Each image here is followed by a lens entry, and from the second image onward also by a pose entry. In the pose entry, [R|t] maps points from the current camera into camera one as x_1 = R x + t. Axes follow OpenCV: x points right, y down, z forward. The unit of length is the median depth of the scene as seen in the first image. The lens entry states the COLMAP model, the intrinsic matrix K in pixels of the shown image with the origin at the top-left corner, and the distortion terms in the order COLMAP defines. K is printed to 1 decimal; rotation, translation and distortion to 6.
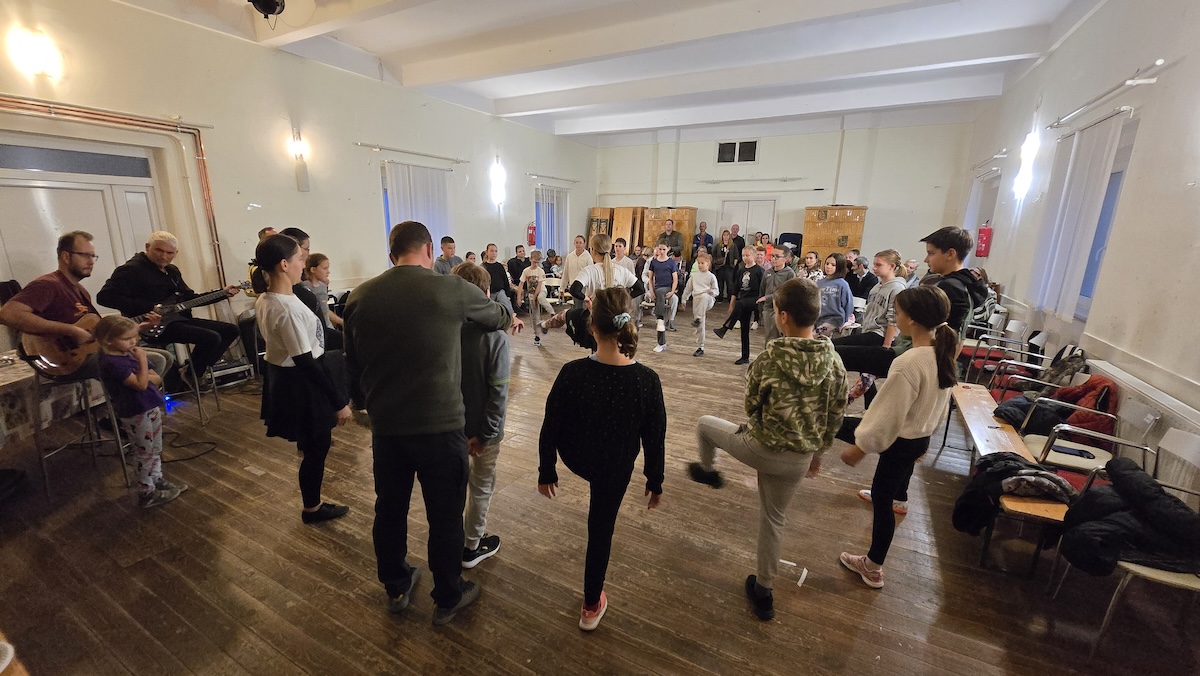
lens RADIAL K [[494.3, 0, 592.1], [0, 494.3, 348.4], [0, 0, 1]] dist [-0.002872, -0.001226]
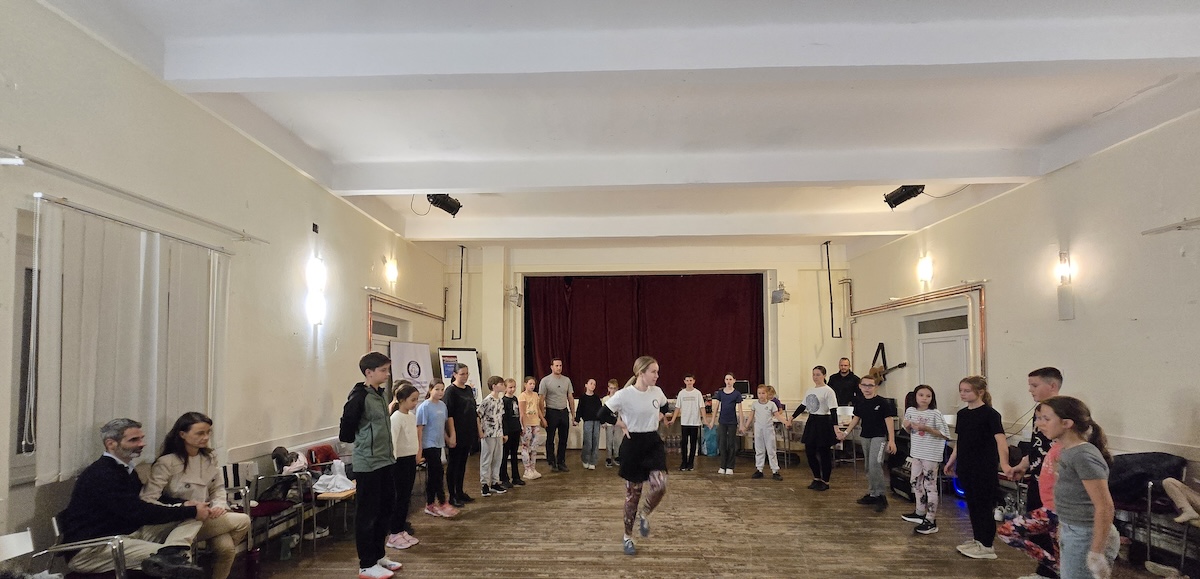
lens RADIAL K [[491.3, 0, 592.7], [0, 491.3, 354.9], [0, 0, 1]] dist [-0.007949, 0.000308]
pose [[-0.890345, -0.021175, -0.454795, 0.550015], [-0.116270, 0.976370, 0.182162, -0.365161], [0.440191, 0.215066, -0.871768, 1.573659]]
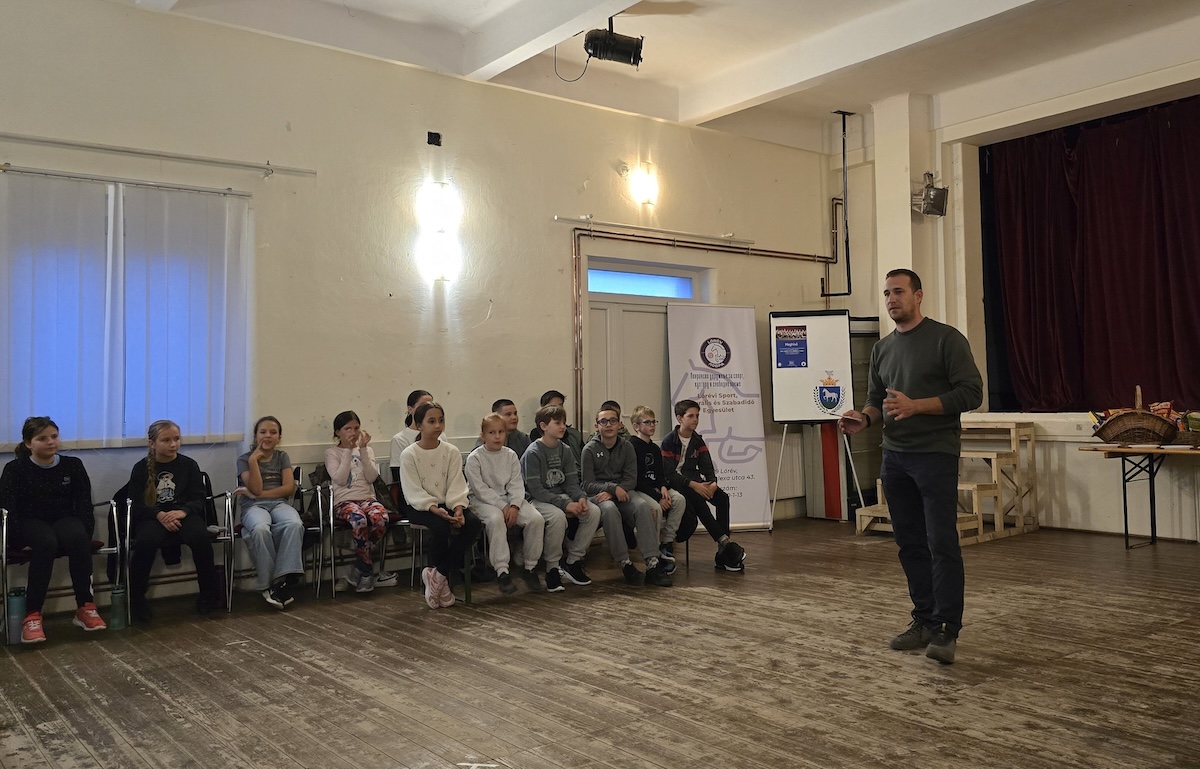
lens RADIAL K [[1029.4, 0, 730.6], [0, 1029.4, 342.0], [0, 0, 1]] dist [0.082266, -0.115538]
pose [[-0.943365, 0.026894, 0.330664, -0.235581], [0.089797, 0.980203, 0.176462, -0.311892], [-0.319372, 0.196161, -0.927104, 1.649080]]
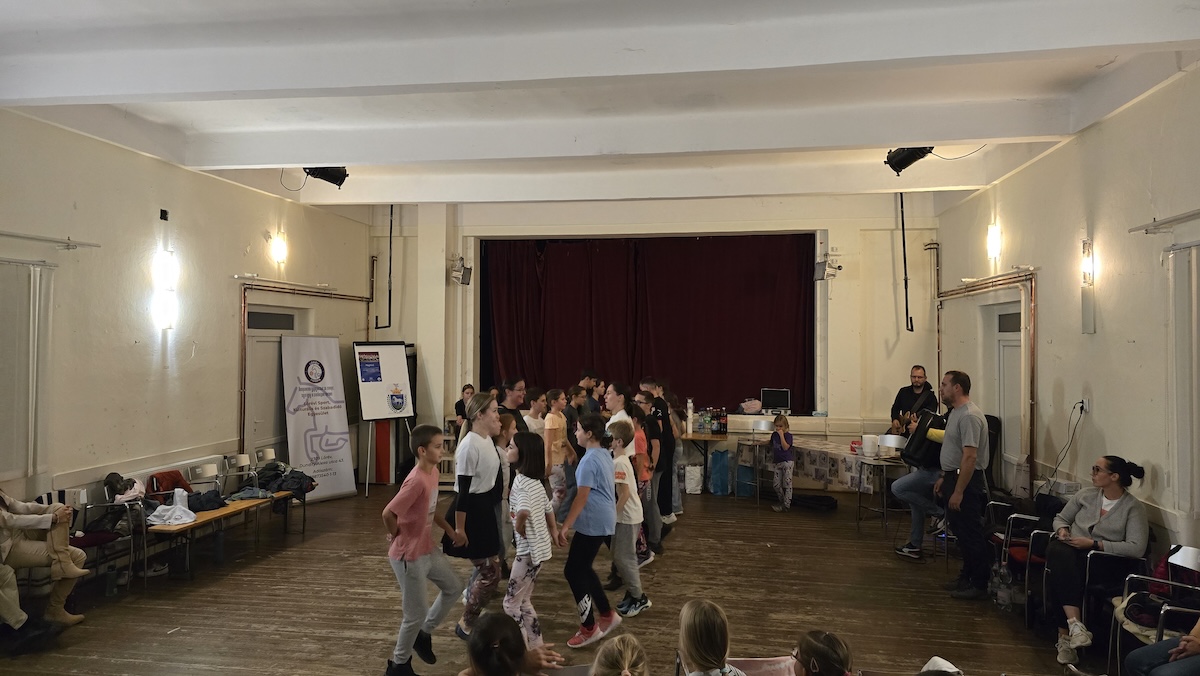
lens RADIAL K [[812.4, 0, 606.8], [0, 812.4, 328.0], [0, 0, 1]] dist [0.049511, -0.040967]
pose [[-0.940906, -0.023062, -0.337883, 0.362358], [-0.098208, 0.973391, 0.207041, -0.546628], [0.324117, 0.227988, -0.918134, 1.991530]]
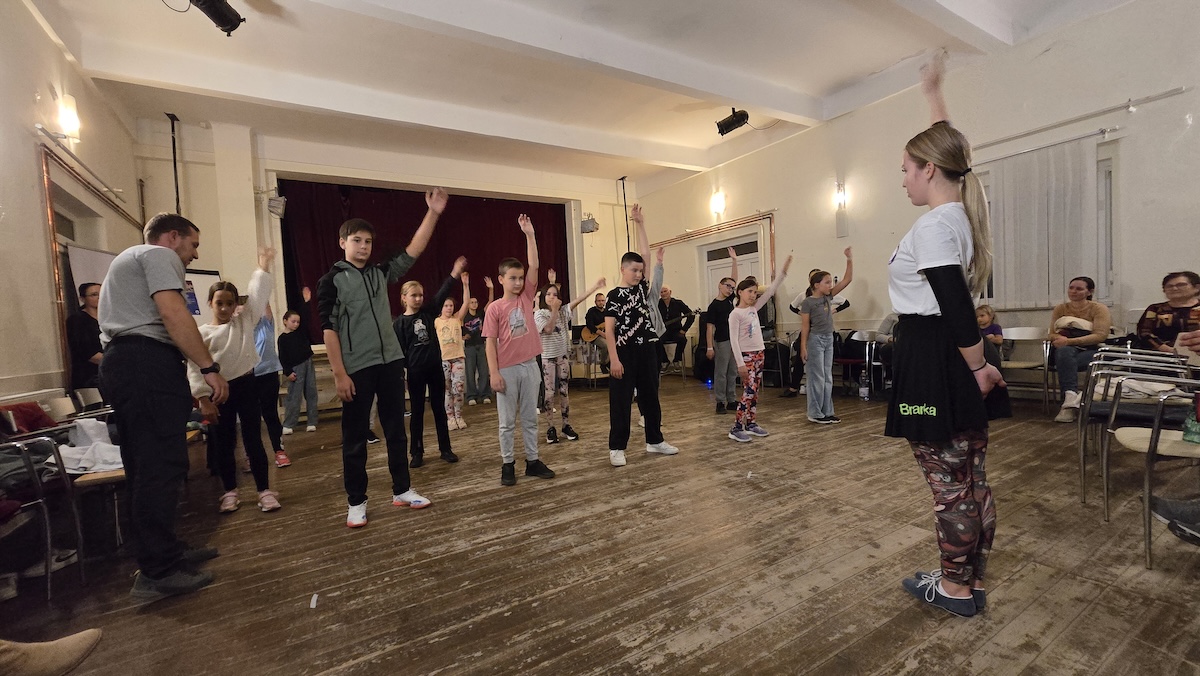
lens RADIAL K [[494.3, 0, 594.3], [0, 494.3, 352.8], [0, 0, 1]] dist [-0.002872, -0.001226]
pose [[-0.492149, 0.059736, -0.868459, 0.718161], [-0.164049, 0.973403, 0.159919, -0.180933], [0.854914, 0.221174, -0.469260, 1.262459]]
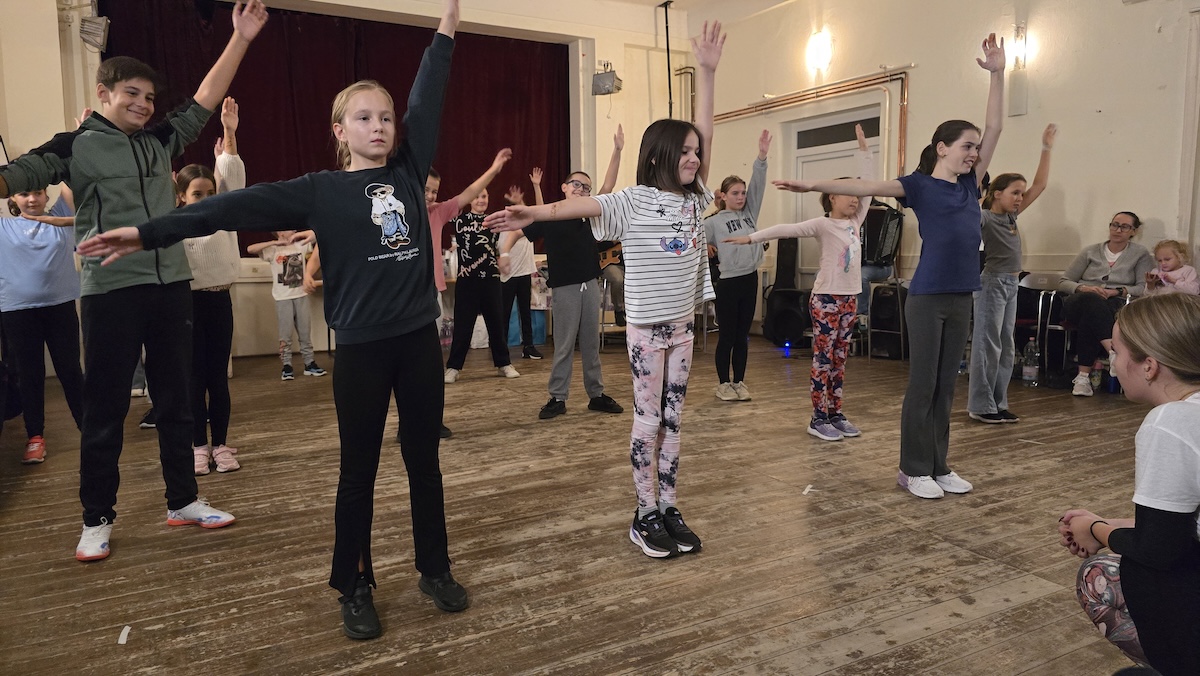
lens RADIAL K [[812.4, 0, 599.3], [0, 812.4, 334.3], [0, 0, 1]] dist [0.049511, -0.040967]
pose [[-0.519204, 0.083788, -0.850533, 0.731327], [-0.199713, 0.955736, 0.216065, -0.193578], [0.830989, 0.282044, -0.479488, 1.311157]]
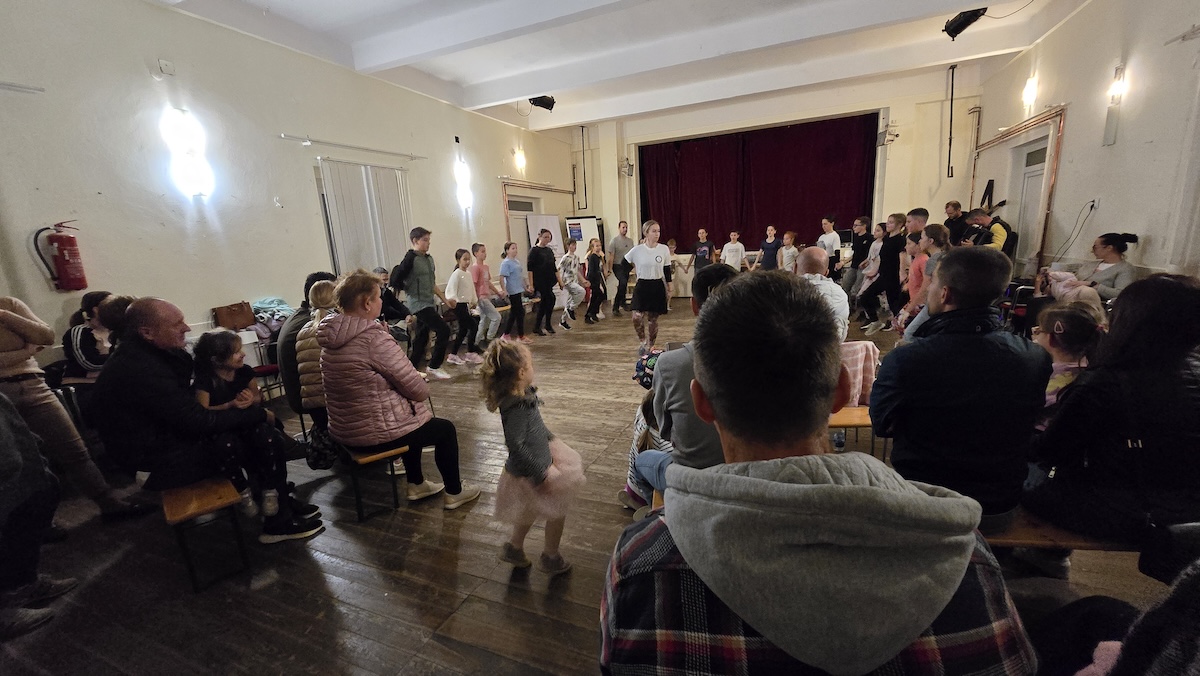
lens RADIAL K [[494.3, 0, 589.4], [0, 494.3, 354.1], [0, 0, 1]] dist [-0.002872, -0.001226]
pose [[-0.994753, 0.066667, -0.077603, 0.371907], [0.024431, 0.891380, 0.452599, -0.455620], [0.099347, 0.448328, -0.888331, 2.025569]]
